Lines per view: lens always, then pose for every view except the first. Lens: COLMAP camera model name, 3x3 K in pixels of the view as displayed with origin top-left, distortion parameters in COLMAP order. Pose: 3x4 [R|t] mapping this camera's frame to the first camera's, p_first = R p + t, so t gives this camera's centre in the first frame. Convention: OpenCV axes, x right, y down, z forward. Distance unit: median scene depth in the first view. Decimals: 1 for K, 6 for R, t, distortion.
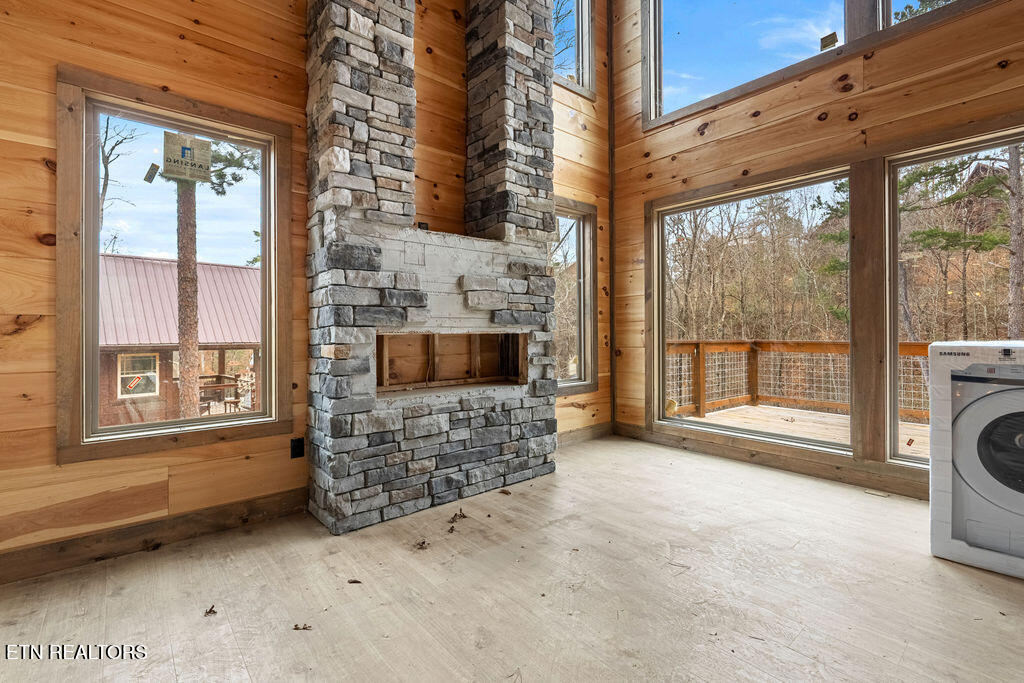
lens RADIAL K [[455.4, 0, 511.5], [0, 455.4, 333.0], [0, 0, 1]] dist [-0.002939, -0.001205]
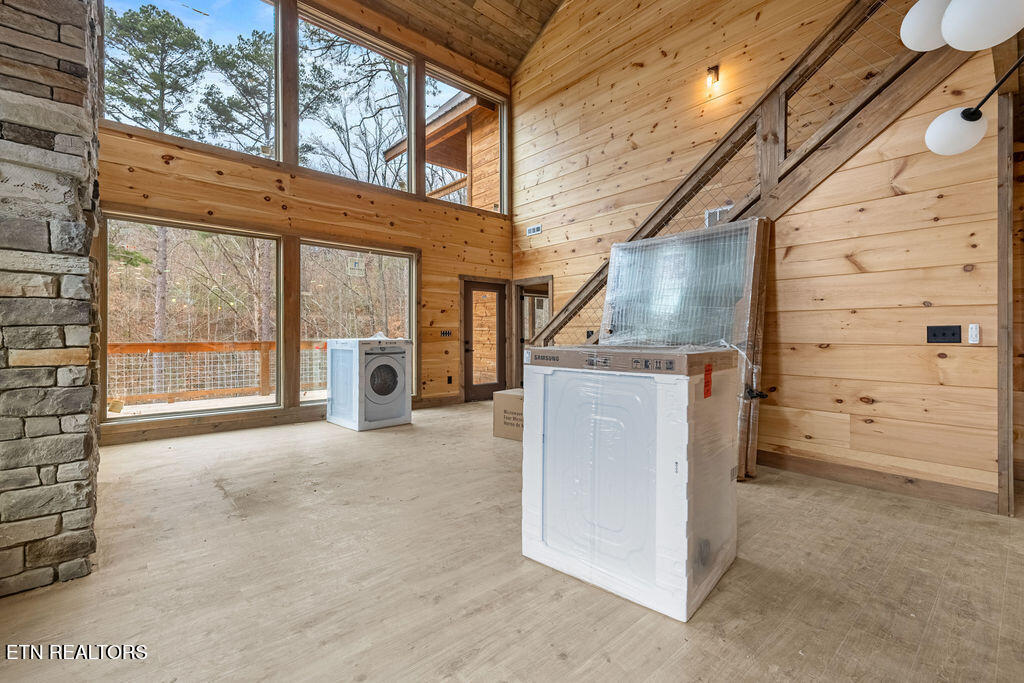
lens RADIAL K [[455.4, 0, 514.2], [0, 455.4, 339.1], [0, 0, 1]] dist [-0.002939, -0.001205]
pose [[-0.023825, -0.006549, 0.999695, -0.980534], [0.002117, 0.999976, 0.006601, 0.005905], [-0.999714, 0.002274, -0.023811, 0.187357]]
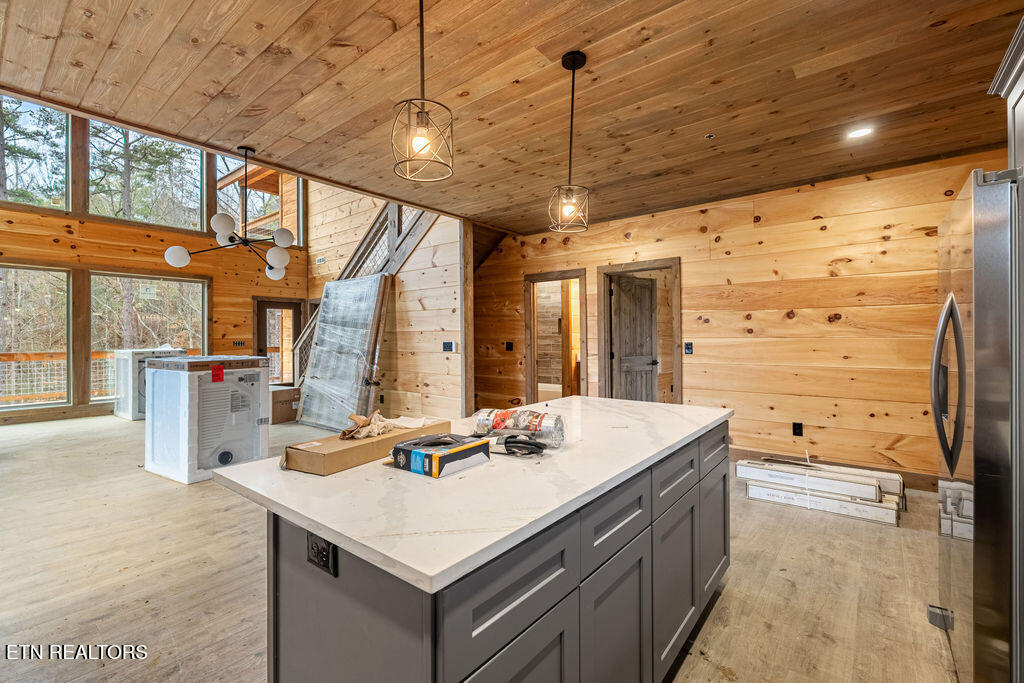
lens RADIAL K [[455.4, 0, 511.4], [0, 455.4, 334.2], [0, 0, 1]] dist [-0.002939, -0.001205]
pose [[-0.191593, 0.010148, 0.981422, -1.765406], [0.010593, 0.999910, -0.008271, -0.024962], [-0.981417, 0.008812, -0.191683, -0.624013]]
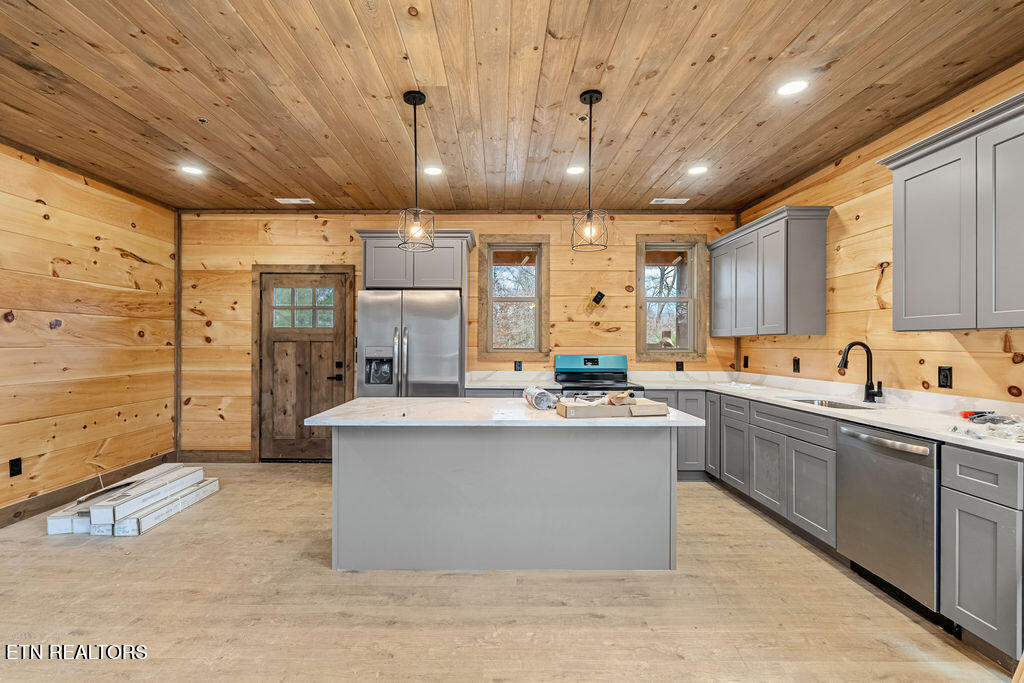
lens RADIAL K [[455.4, 0, 495.1], [0, 455.4, 342.7], [0, 0, 1]] dist [-0.002939, -0.001205]
pose [[-0.643448, 0.001149, -0.765489, -0.567247], [-0.002740, 0.999989, 0.003804, -0.033931], [0.765485, 0.004546, -0.643438, -0.237358]]
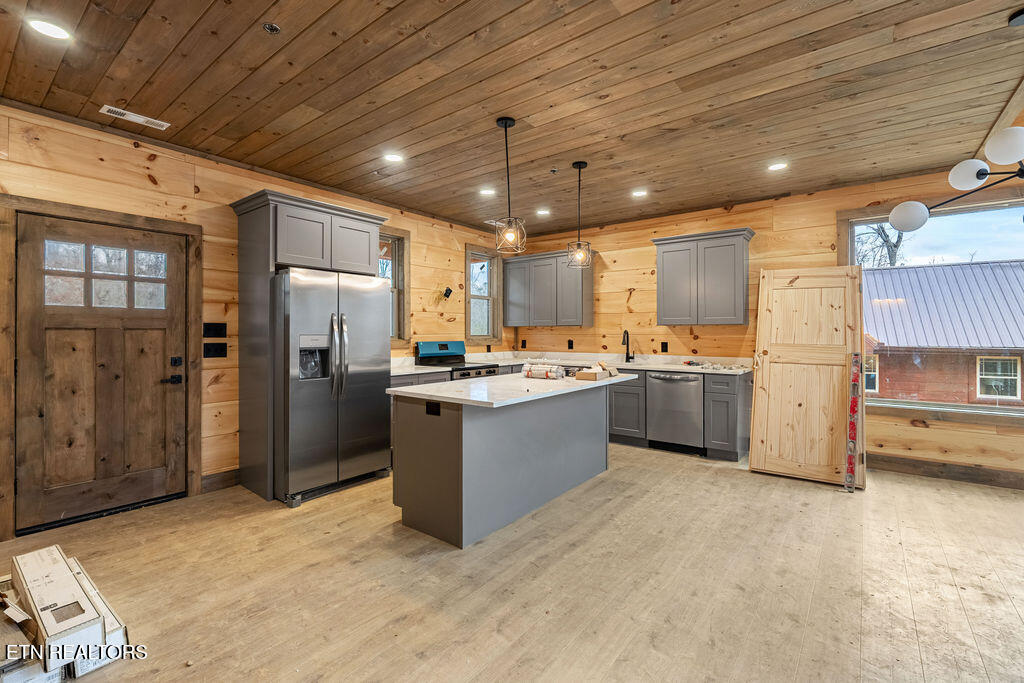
lens RADIAL K [[455.4, 0, 513.3], [0, 455.4, 328.6], [0, 0, 1]] dist [-0.002939, -0.001205]
pose [[0.218142, -0.003690, -0.975910, -0.169951], [-0.004676, 0.999977, -0.004826, -0.030066], [0.975906, 0.005616, 0.218120, -1.048326]]
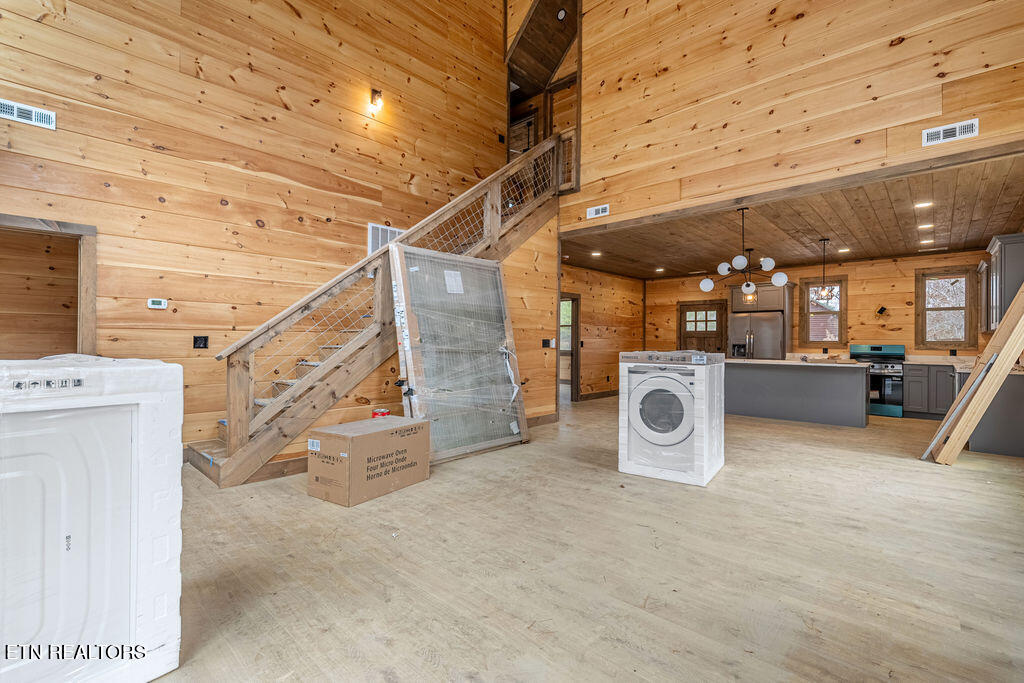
lens RADIAL K [[455.4, 0, 509.4], [0, 455.4, 338.8], [0, 0, 1]] dist [-0.002939, -0.001205]
pose [[-0.992523, -0.004023, -0.121993, 0.358159], [-0.003796, 0.999991, -0.002090, -0.010155], [0.122000, -0.001611, -0.992529, 1.222820]]
